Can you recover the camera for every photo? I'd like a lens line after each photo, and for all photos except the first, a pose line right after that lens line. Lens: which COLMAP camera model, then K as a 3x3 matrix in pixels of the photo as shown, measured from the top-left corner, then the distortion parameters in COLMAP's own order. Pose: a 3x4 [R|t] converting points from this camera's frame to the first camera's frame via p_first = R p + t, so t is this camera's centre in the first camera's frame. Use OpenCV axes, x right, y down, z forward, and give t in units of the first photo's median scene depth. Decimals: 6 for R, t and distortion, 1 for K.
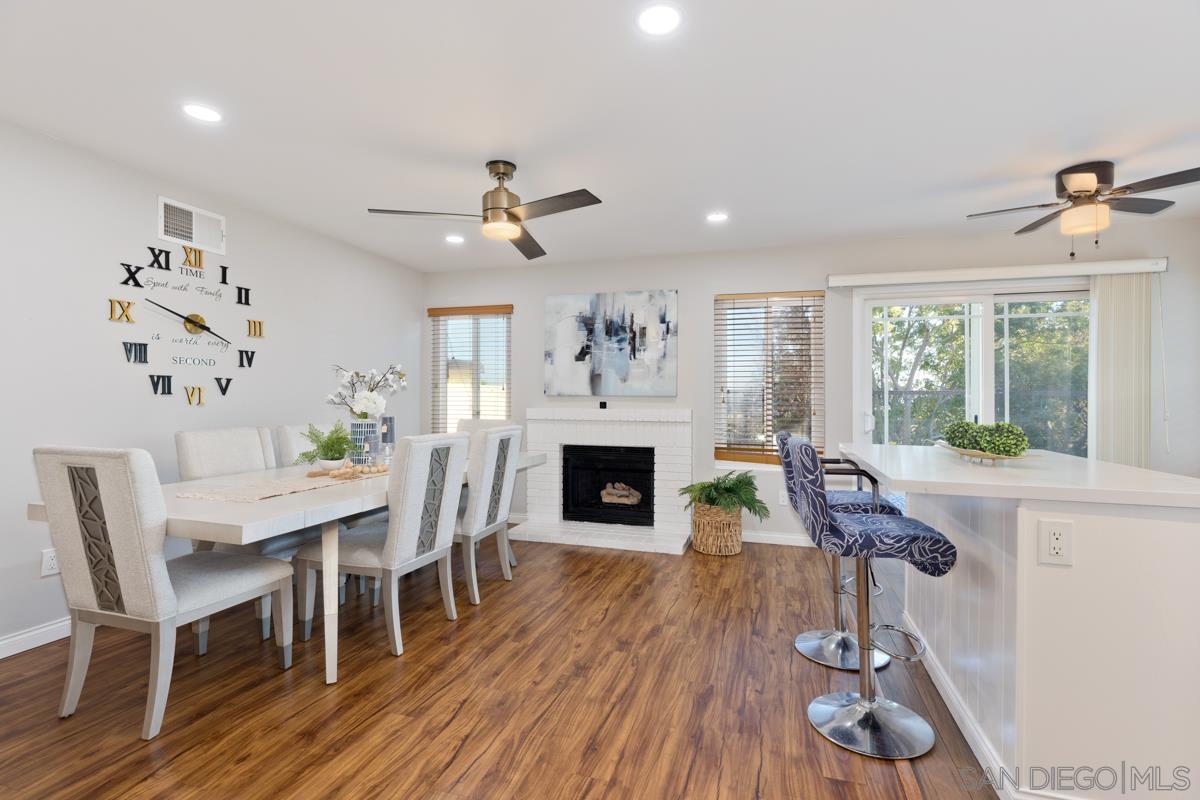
lens RADIAL K [[554.5, 0, 600.0], [0, 554.5, 400.0], [0, 0, 1]] dist [-0.002187, 0.000130]
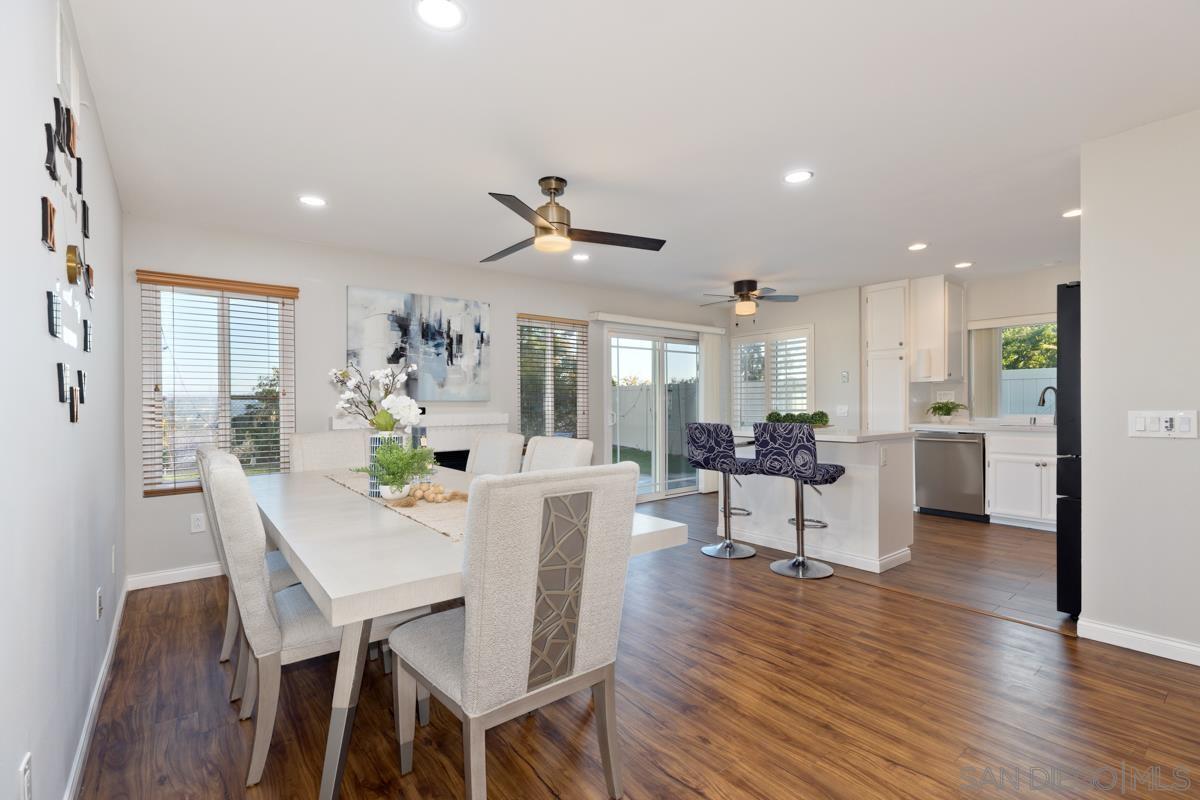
lens RADIAL K [[537.8, 0, 604.9], [0, 537.8, 408.2], [0, 0, 1]] dist [-0.000434, -0.000062]
pose [[0.560326, -0.017644, 0.828084, -0.599884], [0.013620, 0.999834, 0.012088, -0.002499], [-0.828160, 0.004505, 0.560474, 0.215247]]
